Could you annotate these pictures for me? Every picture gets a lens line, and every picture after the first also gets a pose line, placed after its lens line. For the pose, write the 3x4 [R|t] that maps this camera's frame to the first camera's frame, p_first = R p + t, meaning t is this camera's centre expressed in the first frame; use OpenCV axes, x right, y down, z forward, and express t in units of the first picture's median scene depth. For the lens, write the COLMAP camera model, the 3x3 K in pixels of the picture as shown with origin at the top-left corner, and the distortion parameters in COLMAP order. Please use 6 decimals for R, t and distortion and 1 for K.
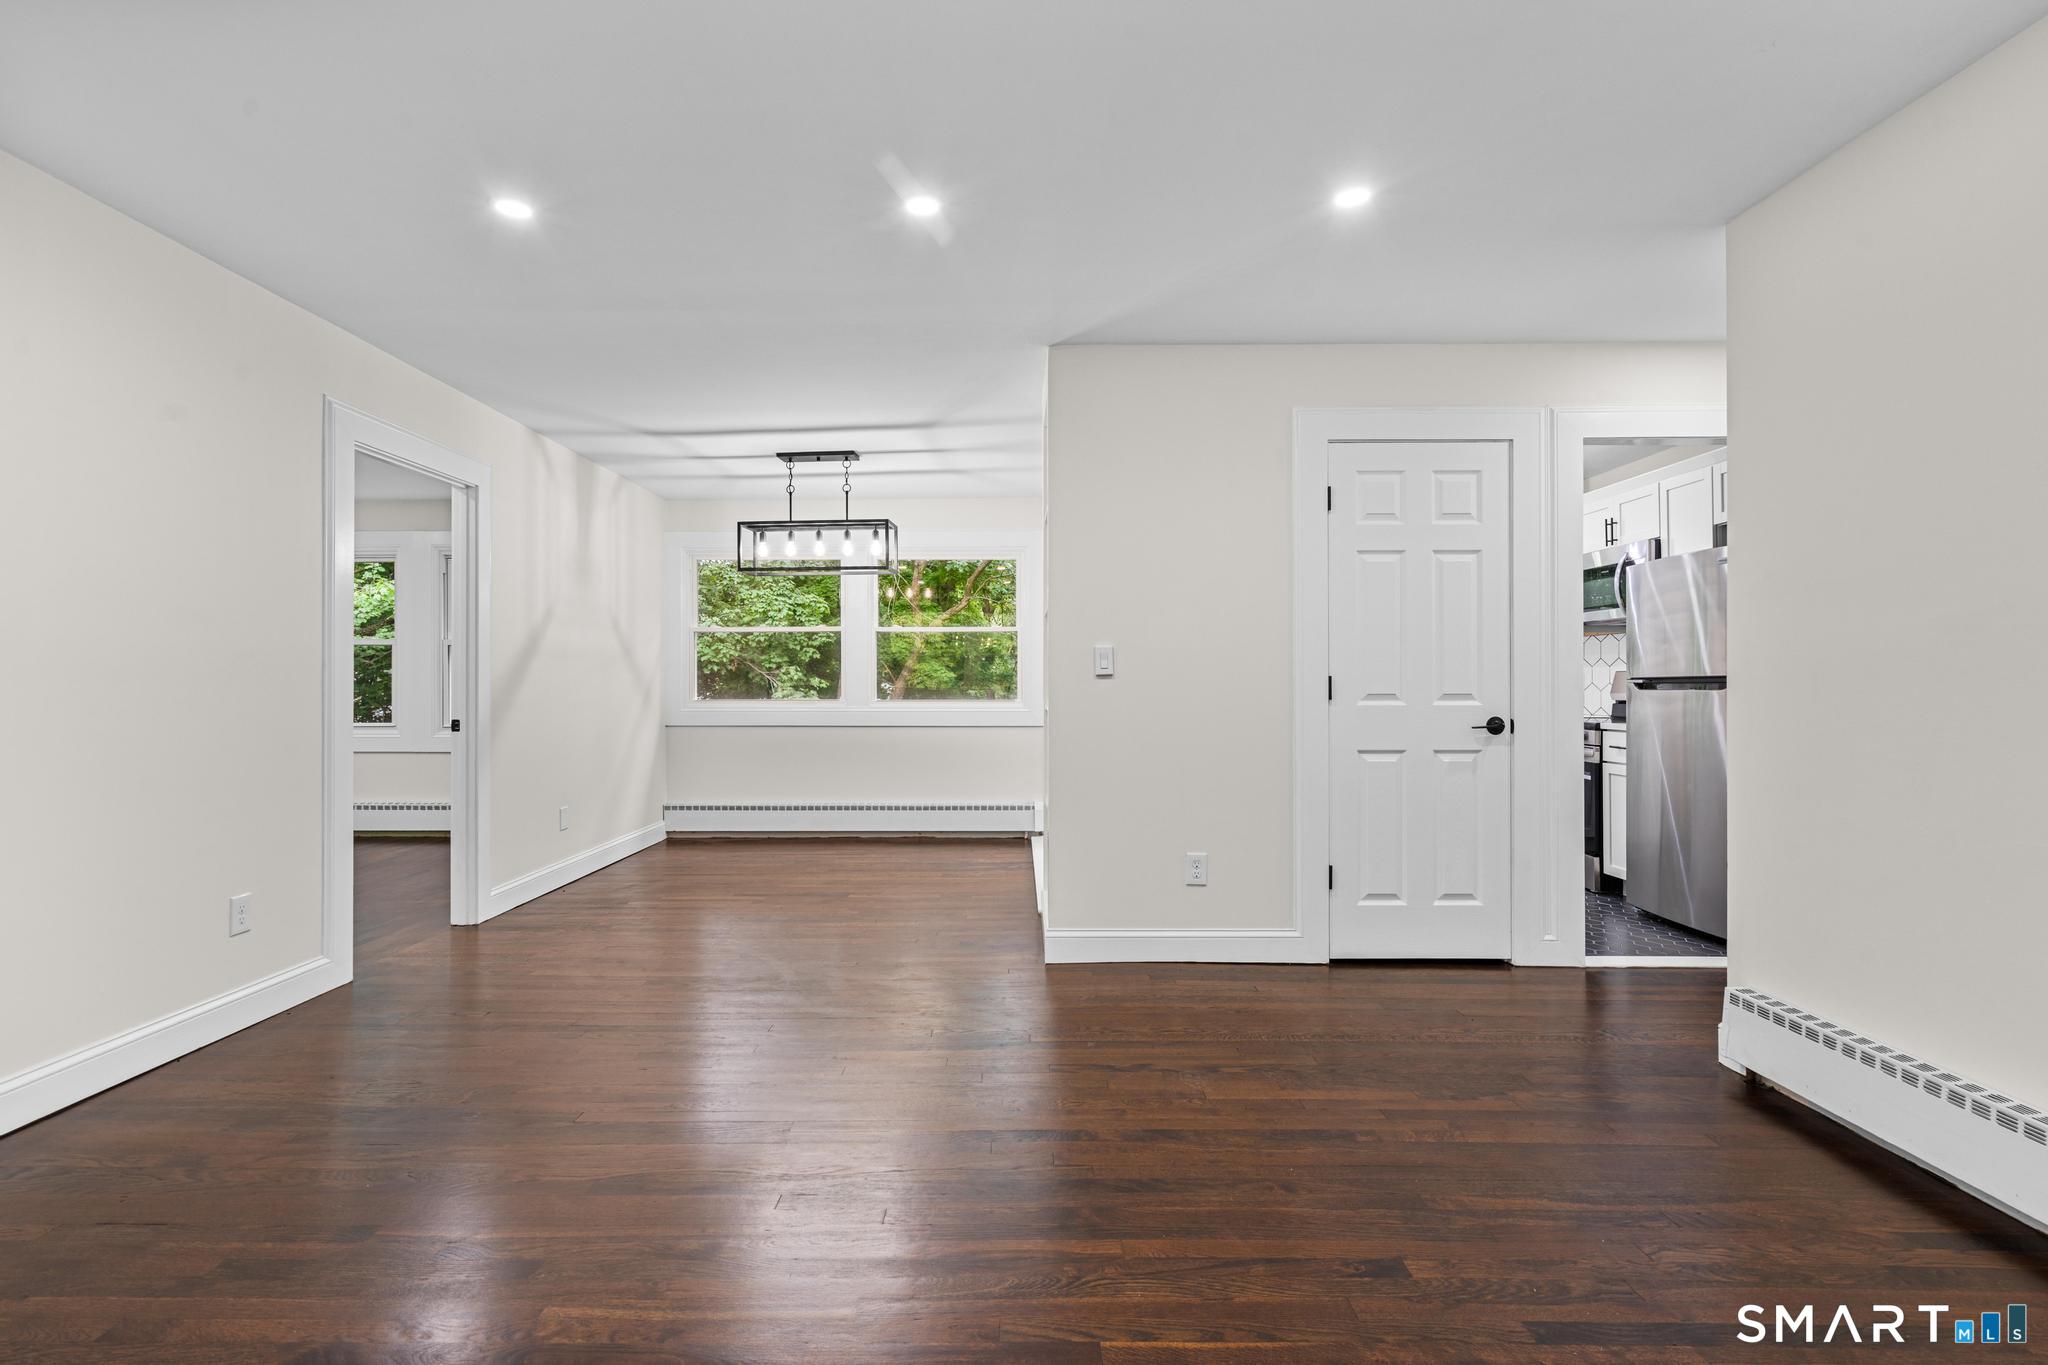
lens RADIAL K [[932.0, 0, 1011.9], [0, 932.0, 678.0], [0, 0, 1]] dist [-0.000641, 0.001066]
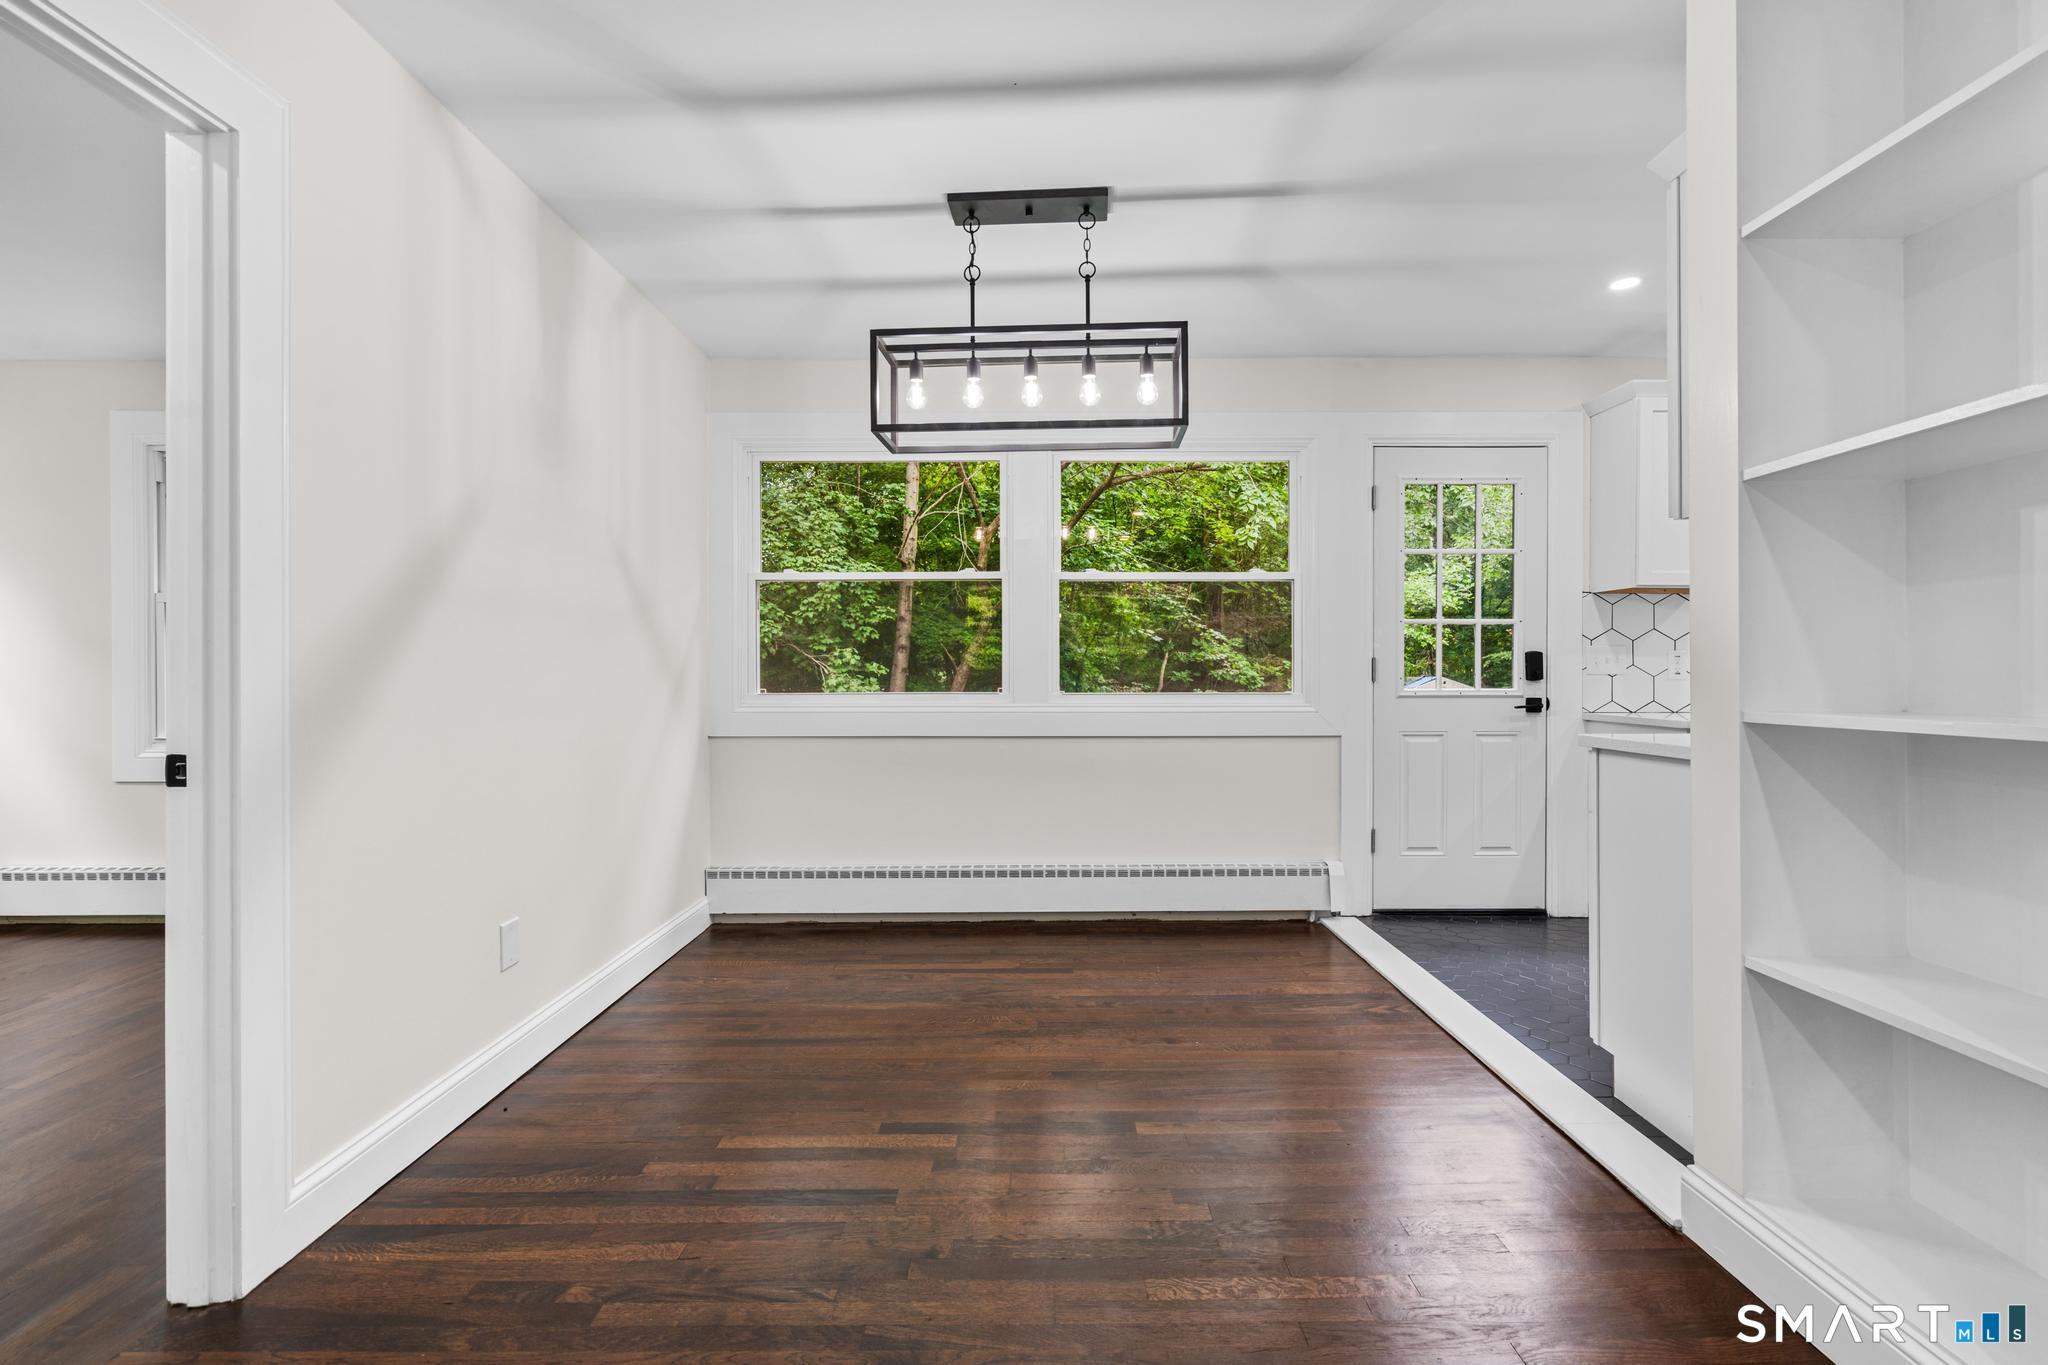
lens RADIAL K [[923.3, 0, 1050.3], [0, 923.3, 667.1], [0, 0, 1]] dist [-0.000025, -0.000335]
pose [[0.999777, -0.001285, 0.021092, -0.207525], [0.001245, 0.999997, 0.001914, 0.007476], [-0.021095, -0.001887, 0.999776, 0.507375]]
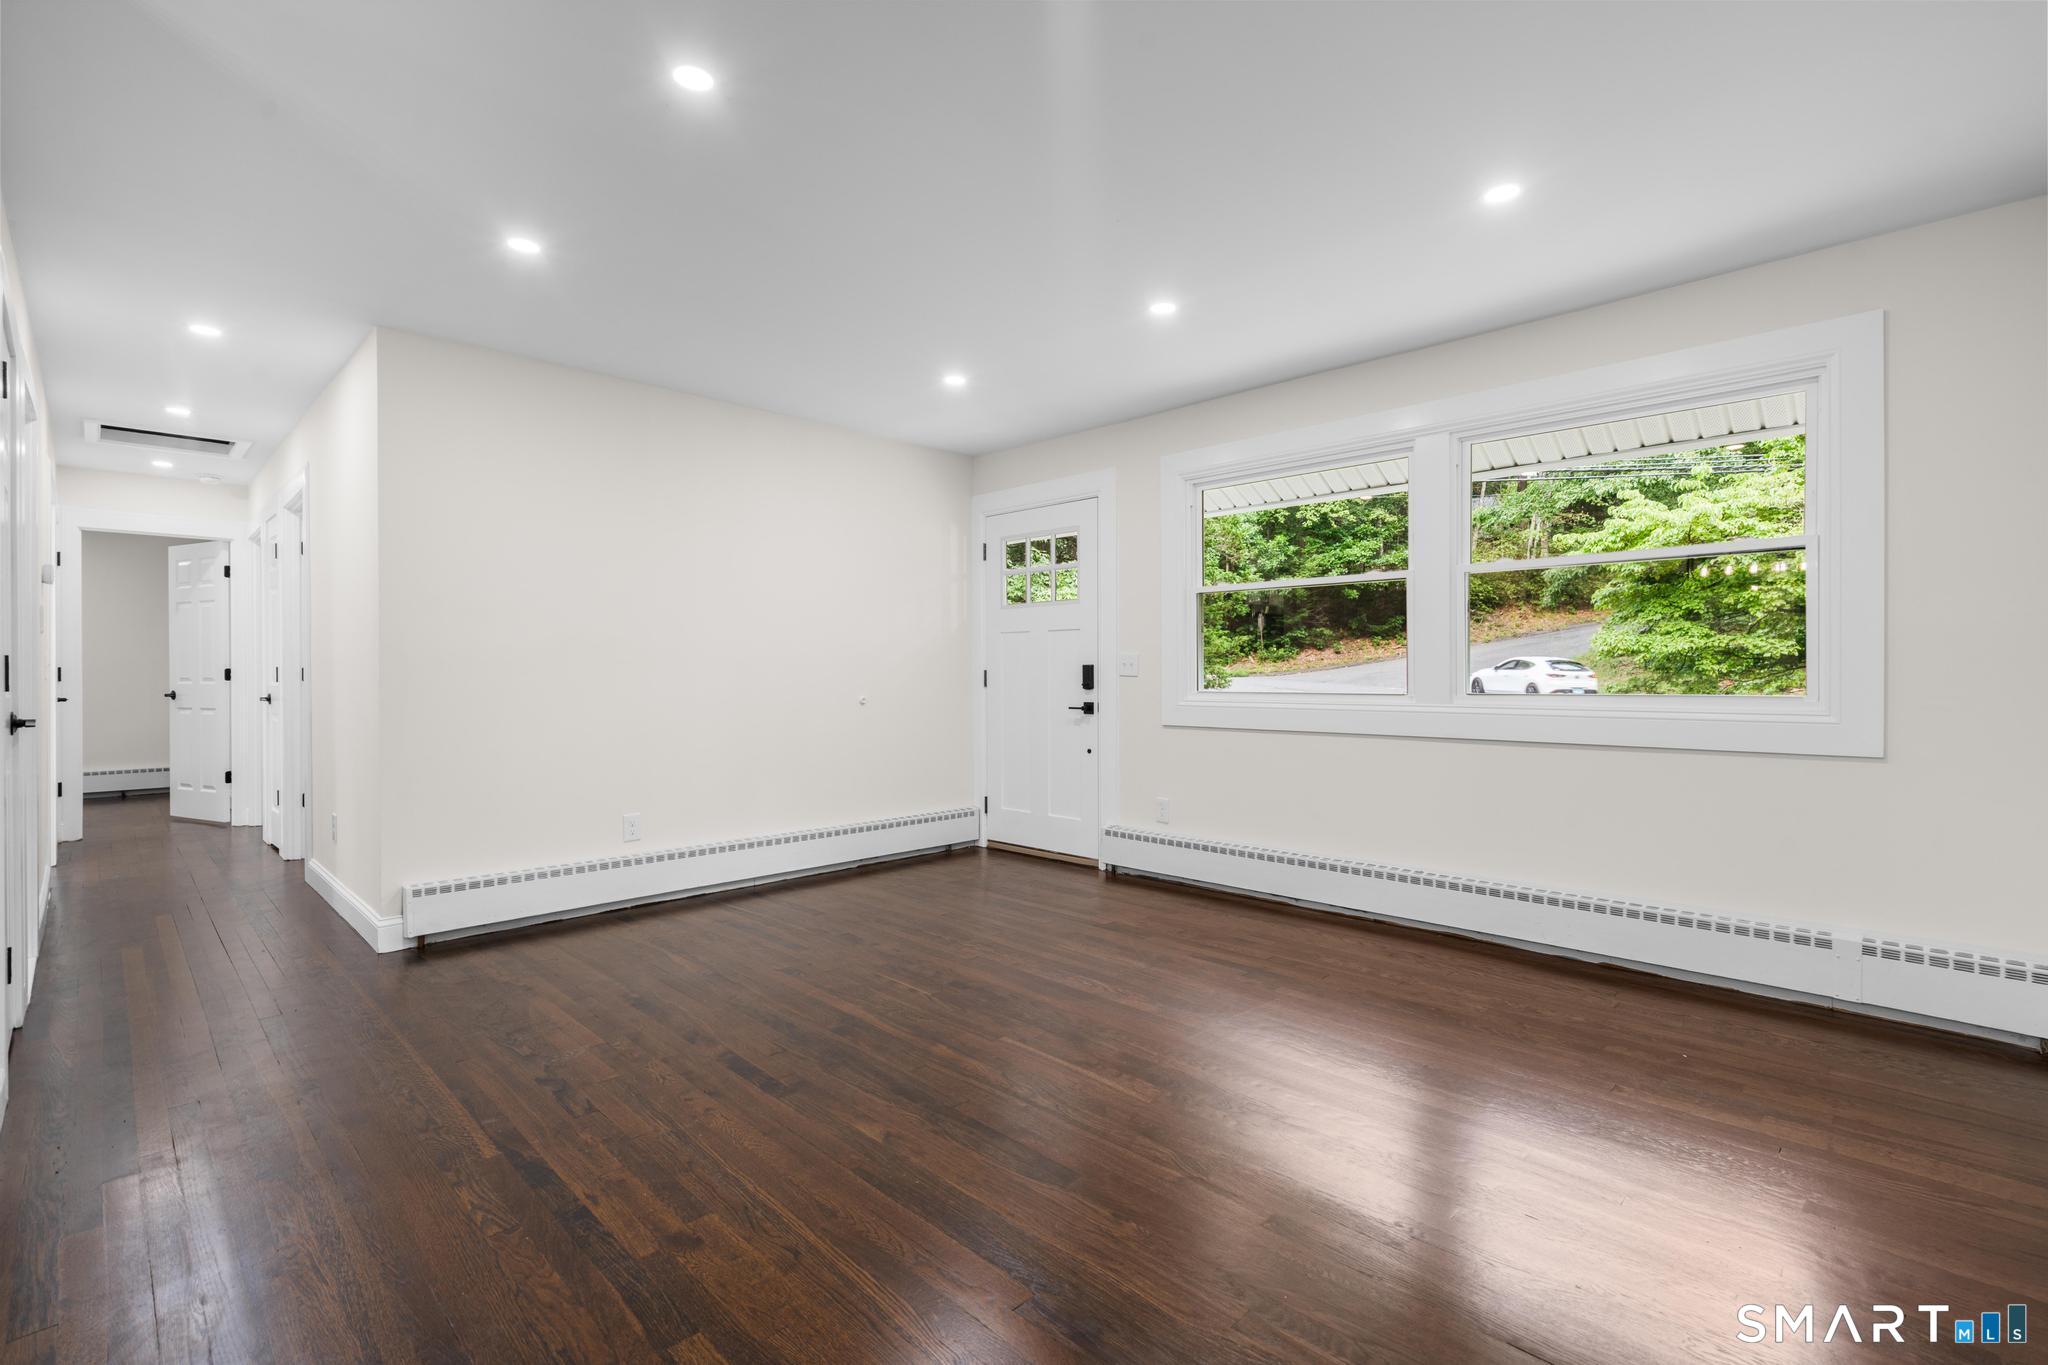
lens RADIAL K [[932.0, 0, 1011.9], [0, 932.0, 678.0], [0, 0, 1]] dist [-0.000641, 0.001066]
pose [[-0.709091, 0.002324, 0.705113, -0.418956], [0.000699, 0.999996, -0.002593, 0.011536], [-0.705116, -0.001346, -0.709090, 0.667832]]
